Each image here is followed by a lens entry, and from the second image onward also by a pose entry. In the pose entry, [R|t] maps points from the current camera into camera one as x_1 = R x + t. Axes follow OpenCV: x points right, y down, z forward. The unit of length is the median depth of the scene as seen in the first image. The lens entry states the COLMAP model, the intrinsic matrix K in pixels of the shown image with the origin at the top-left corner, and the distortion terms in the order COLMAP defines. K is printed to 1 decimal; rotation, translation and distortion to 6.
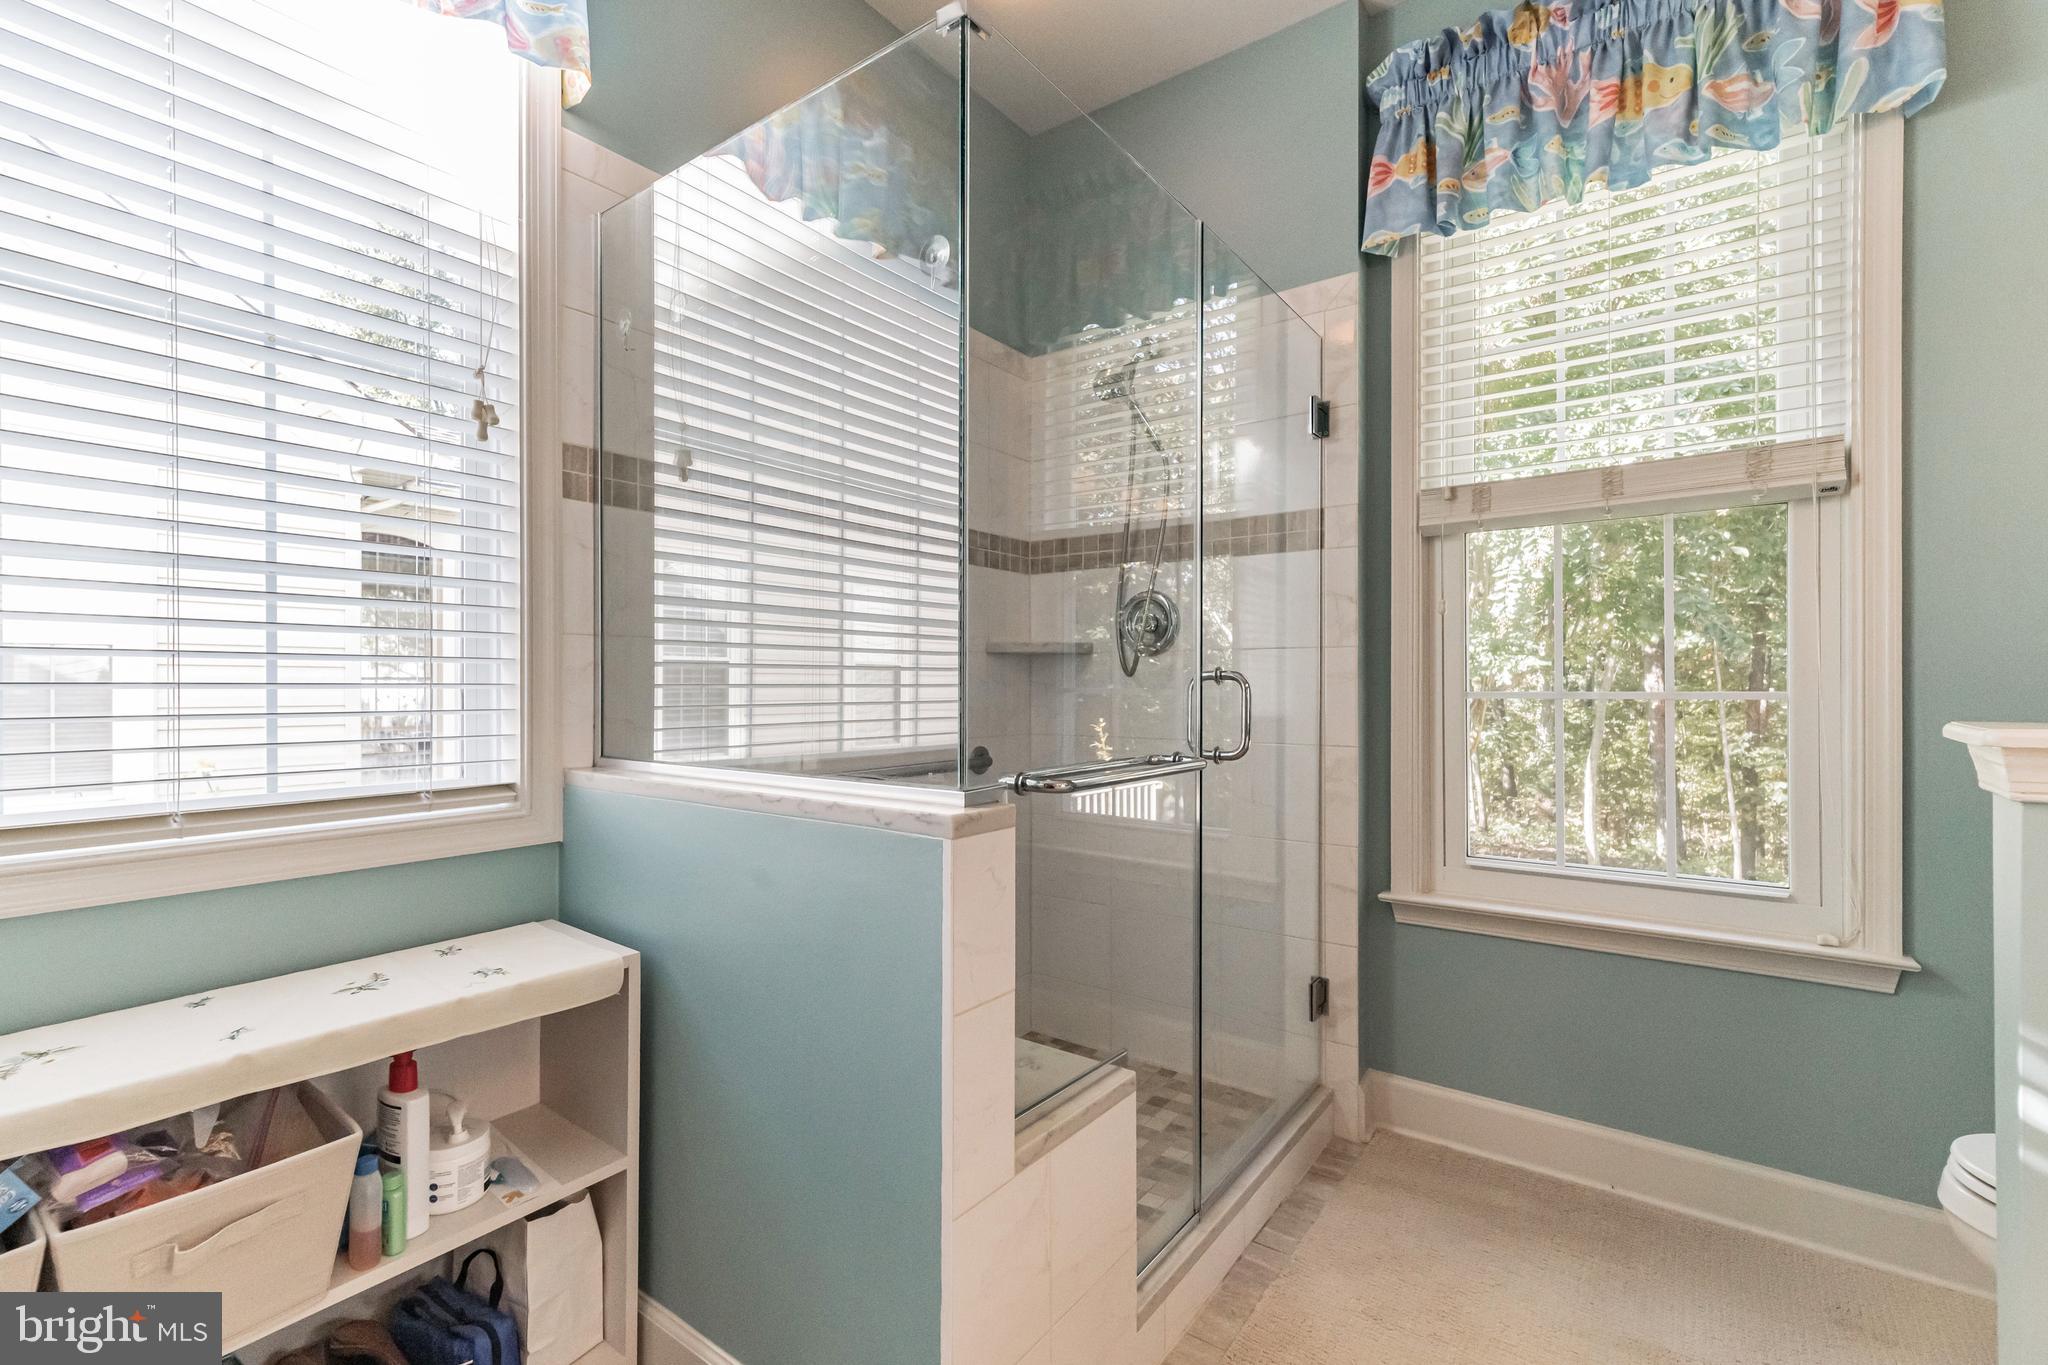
lens RADIAL K [[893.0, 0, 1023.4], [0, 893.0, 683.7], [0, 0, 1]] dist [0.007930, -0.000512]
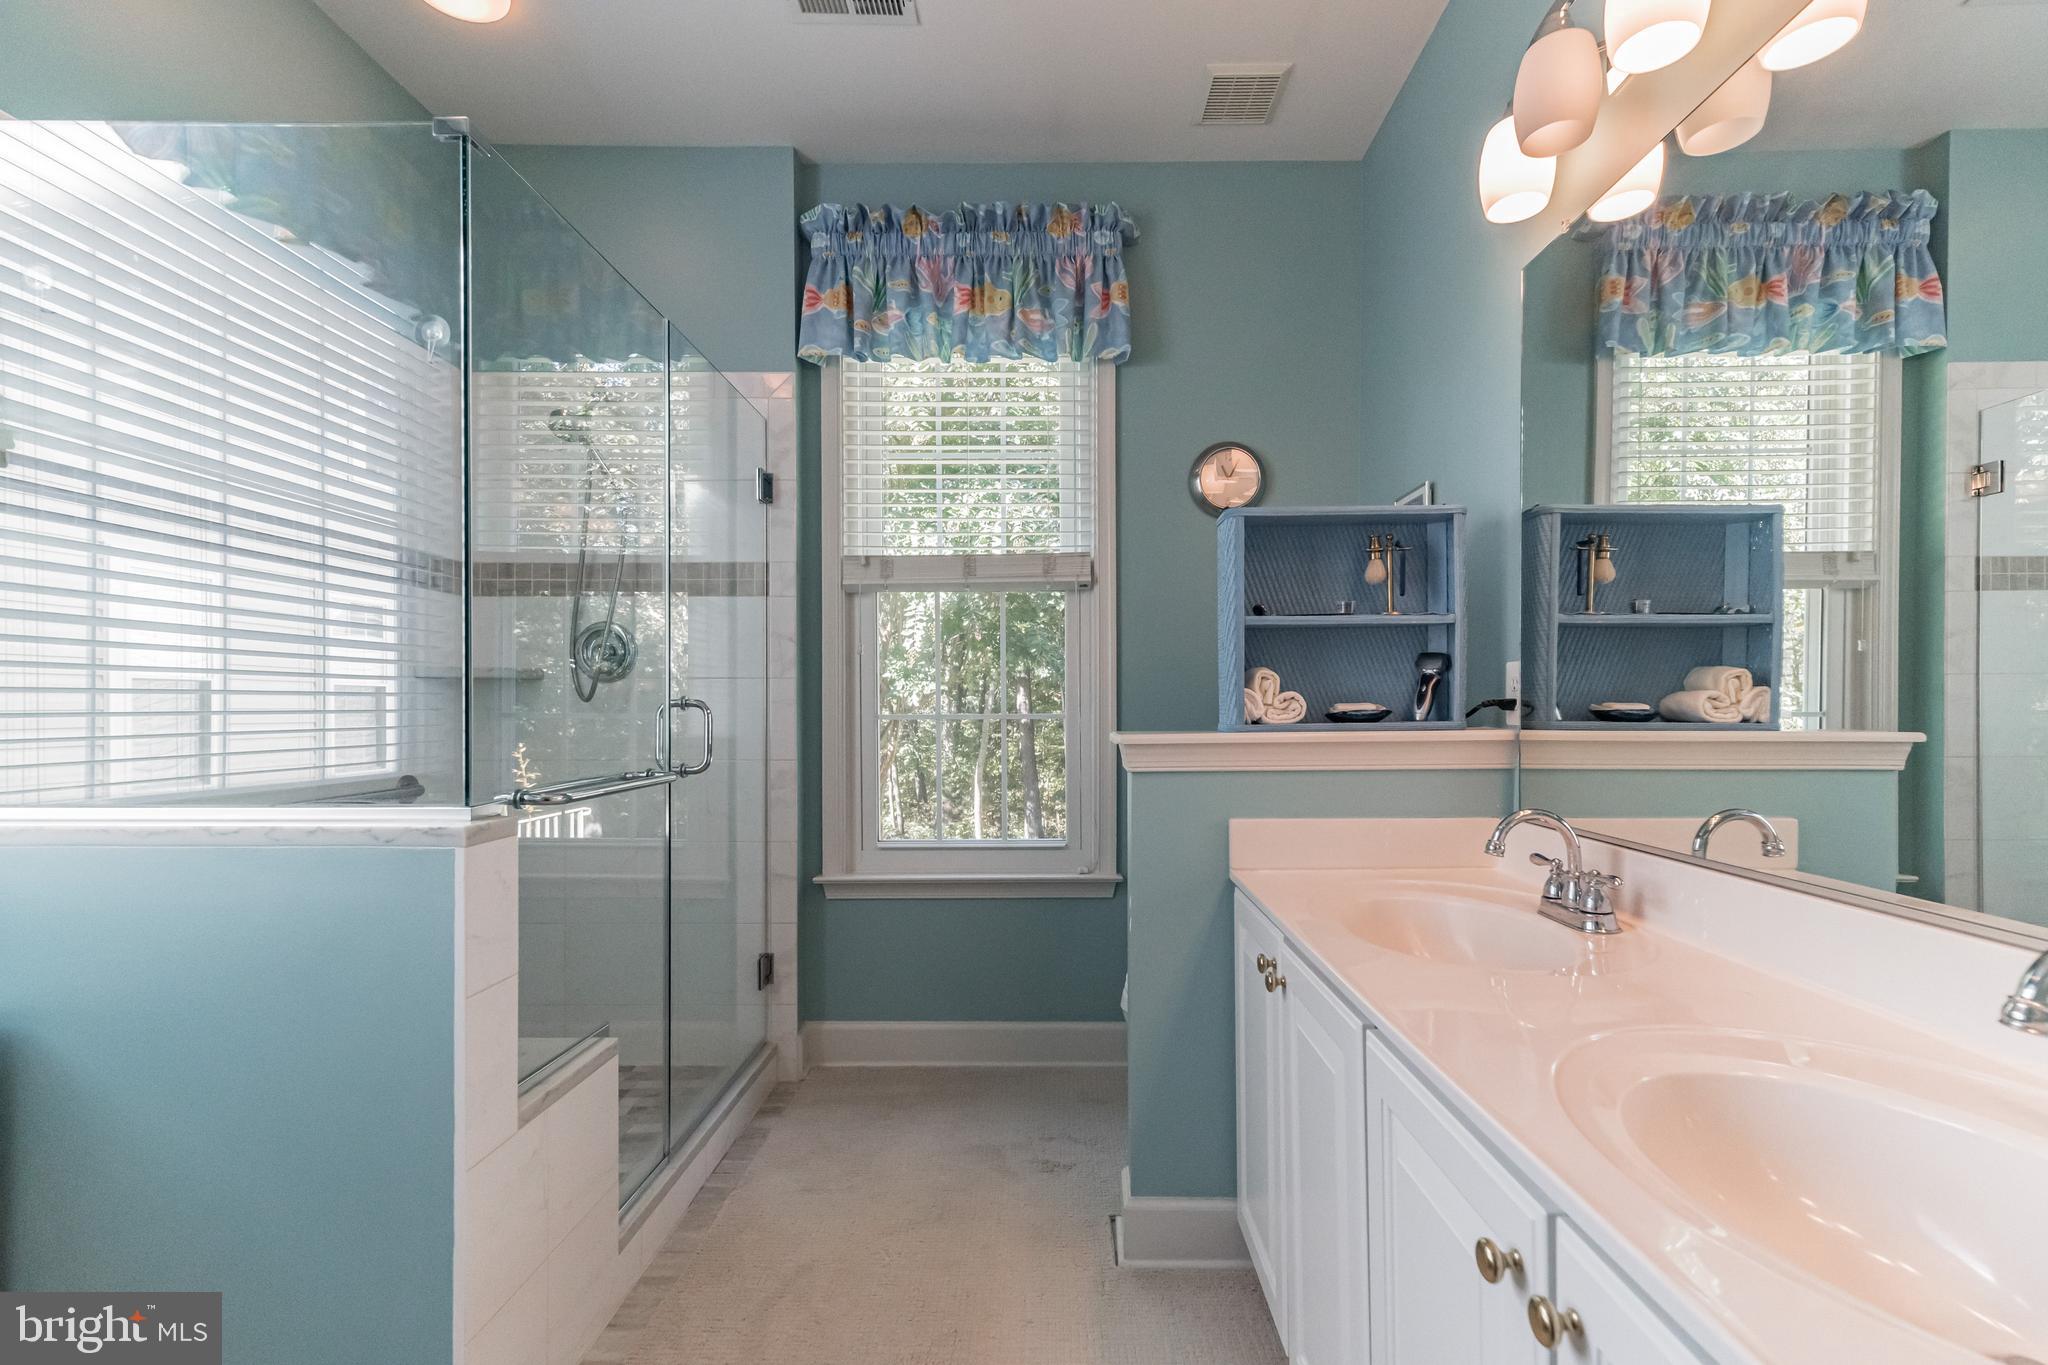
lens RADIAL K [[893.0, 0, 1033.6], [0, 893.0, 705.7], [0, 0, 1]] dist [0.007930, -0.000512]
pose [[0.812476, -0.002319, 0.582990, -0.085573], [0.002183, 0.999997, 0.000936, -0.005301], [-0.582991, 0.000512, 0.812479, -0.208489]]
